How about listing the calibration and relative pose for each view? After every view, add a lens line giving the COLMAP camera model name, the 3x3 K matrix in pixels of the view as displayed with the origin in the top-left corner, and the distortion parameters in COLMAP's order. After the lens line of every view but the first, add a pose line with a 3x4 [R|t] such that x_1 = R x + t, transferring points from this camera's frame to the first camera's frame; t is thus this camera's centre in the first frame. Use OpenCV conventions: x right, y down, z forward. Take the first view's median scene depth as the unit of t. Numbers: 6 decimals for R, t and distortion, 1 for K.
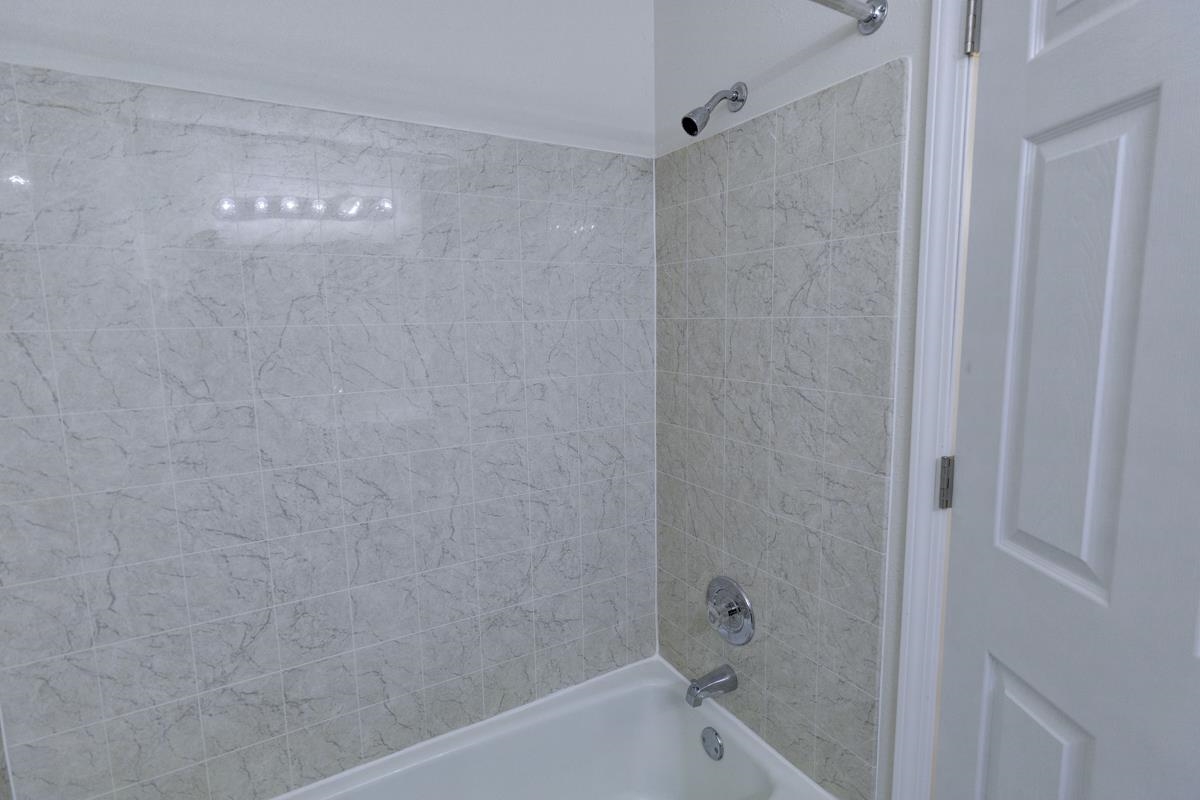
lens RADIAL K [[579.8, 0, 615.9], [0, 579.8, 385.8], [0, 0, 1]] dist [-0.002149, 0.001432]
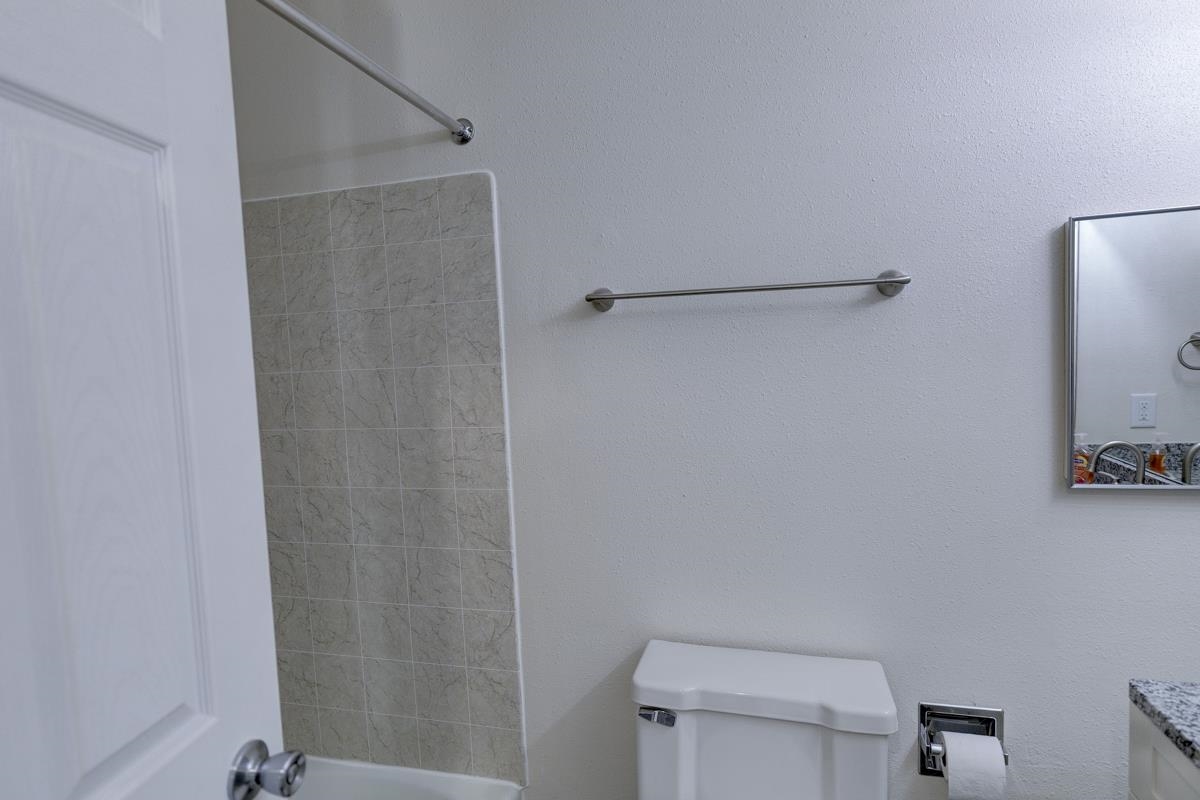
lens RADIAL K [[637.1, 0, 605.3], [0, 637.1, 396.1], [0, 0, 1]] dist [-0.001527, 0.000216]
pose [[0.703014, 0.030660, -0.710515, 0.488050], [-0.054928, 0.998427, -0.011264, -0.042049], [0.709052, 0.046946, 0.703592, 0.286328]]
